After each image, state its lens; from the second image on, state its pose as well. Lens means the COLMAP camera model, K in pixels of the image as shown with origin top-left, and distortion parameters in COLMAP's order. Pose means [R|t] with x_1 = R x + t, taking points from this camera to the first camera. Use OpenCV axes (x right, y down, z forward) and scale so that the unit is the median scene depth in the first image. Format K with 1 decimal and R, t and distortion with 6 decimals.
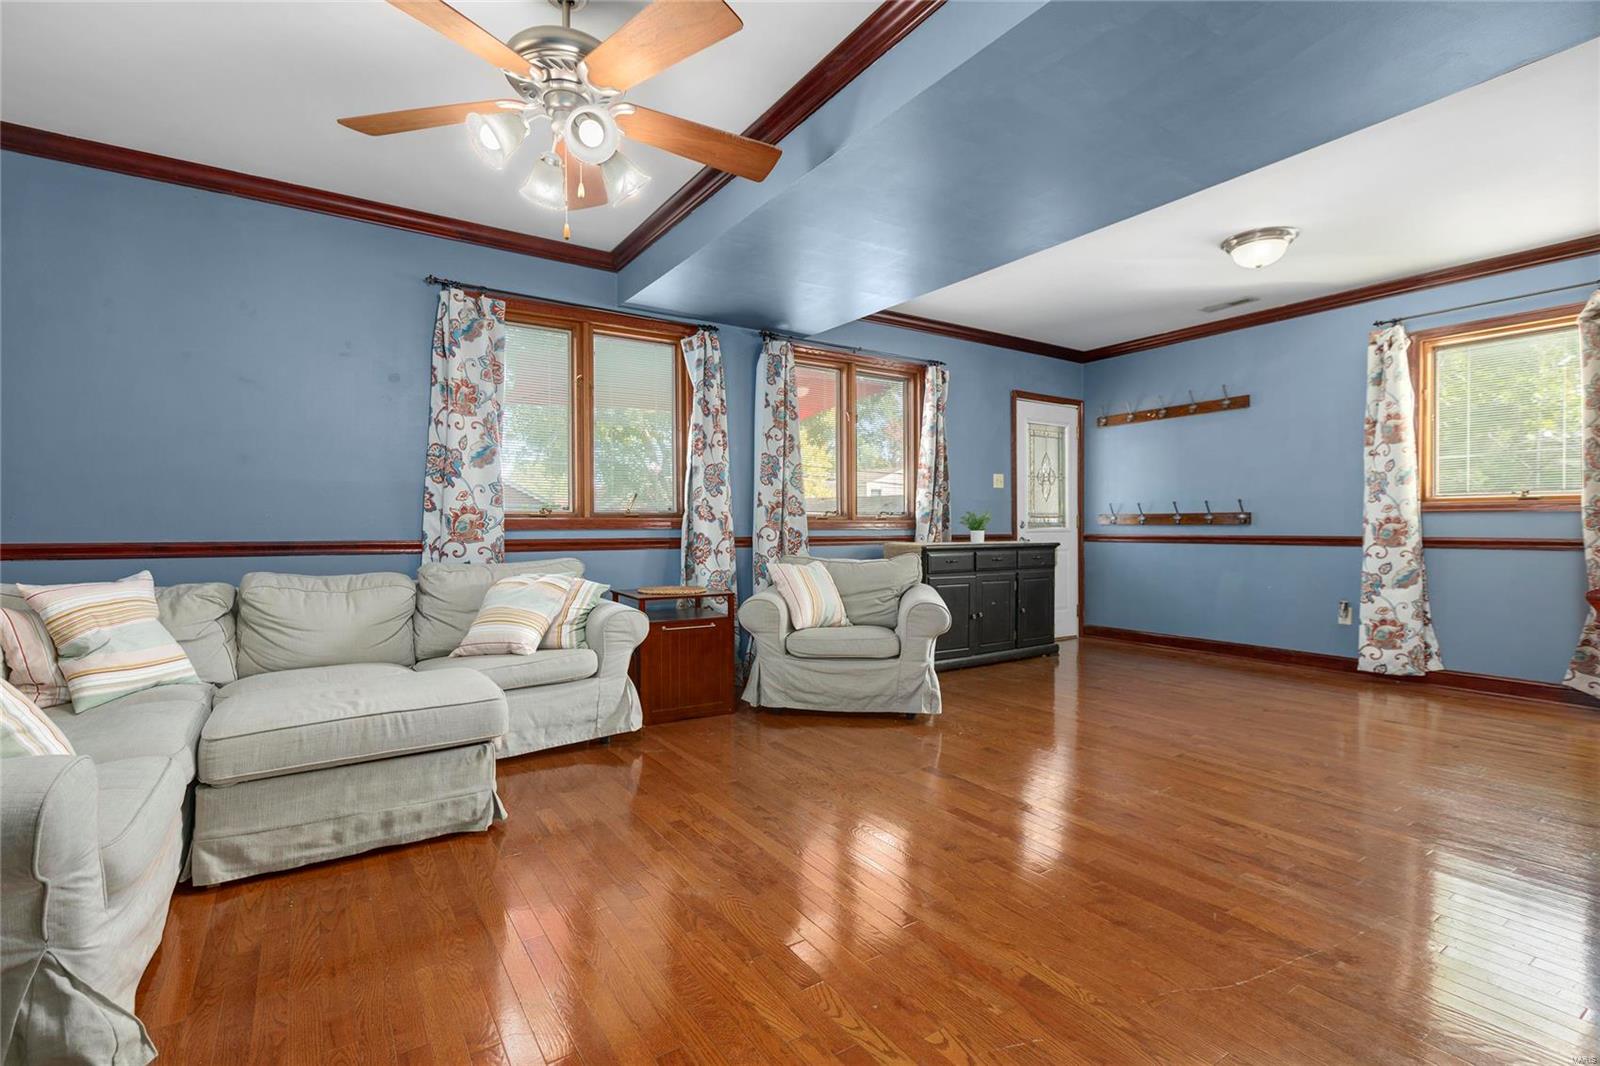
lens RADIAL K [[732.5, 0, 800.0], [0, 732.5, 533.0], [0, 0, 1]] dist [0.001070, 0.000960]
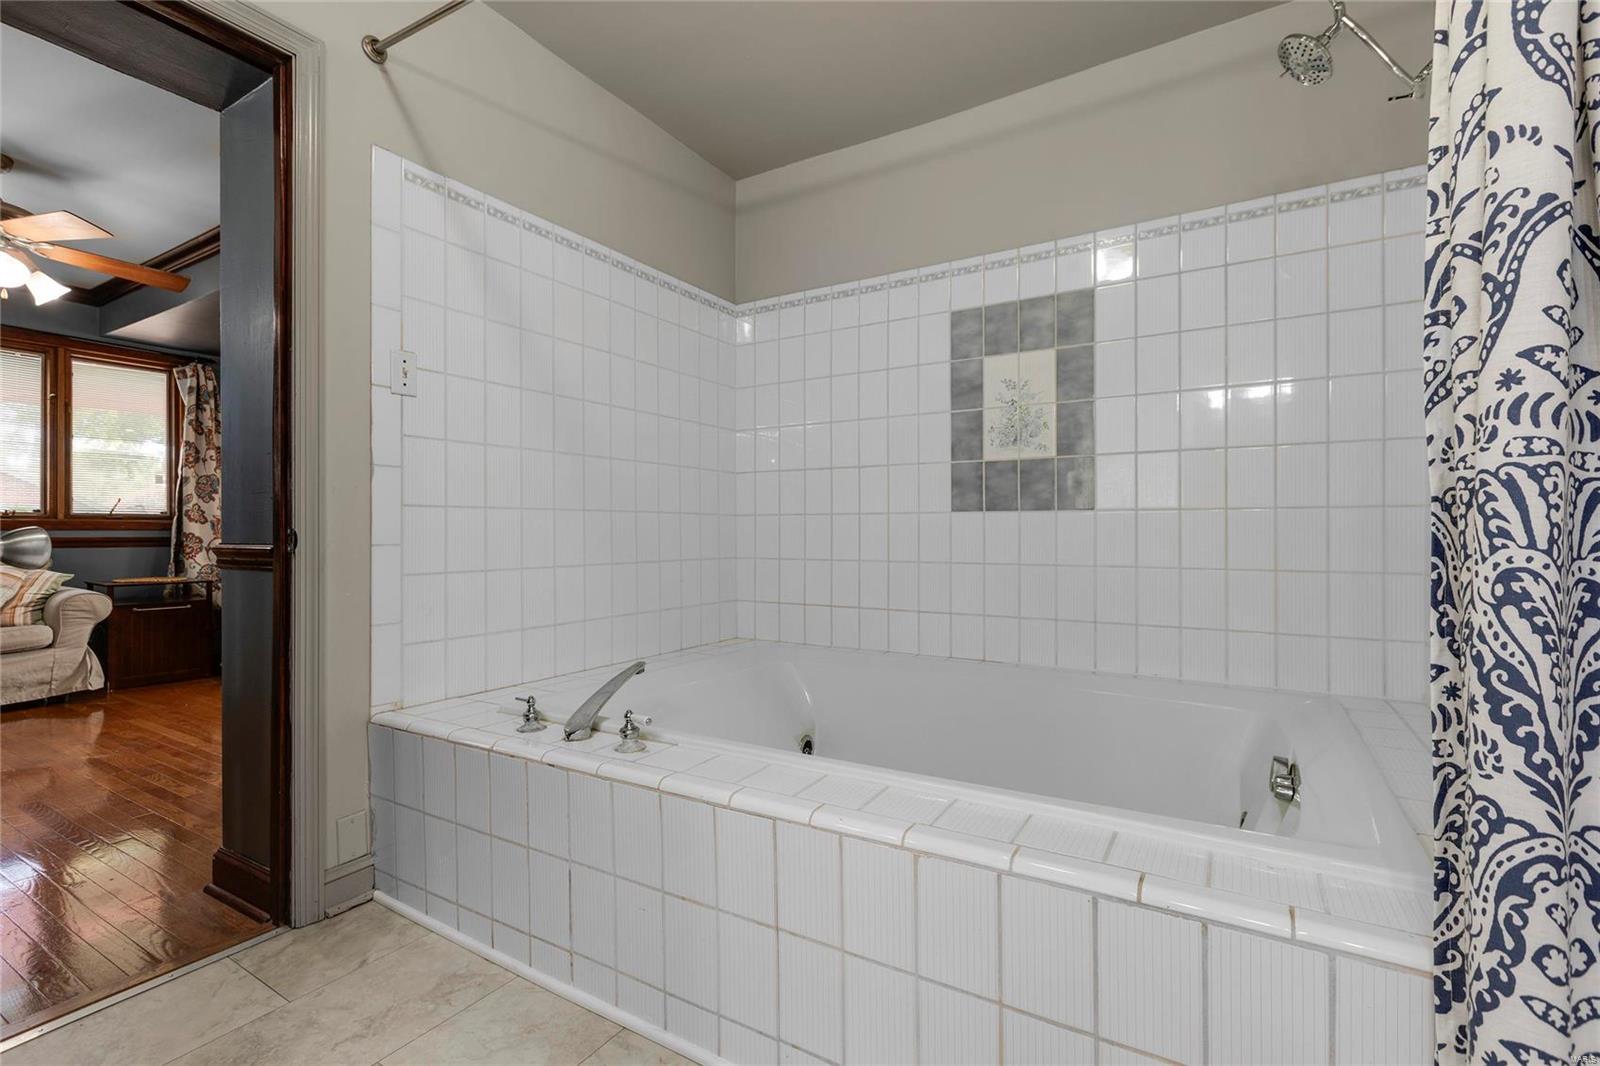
lens RADIAL K [[732.5, 0, 800.0], [0, 732.5, 533.0], [0, 0, 1]] dist [0.001070, 0.000960]
pose [[0.910178, 0.002376, 0.414210, 0.272004], [0.002138, 0.999943, -0.010432, 0.014631], [-0.414211, 0.010381, 0.910122, -0.494791]]
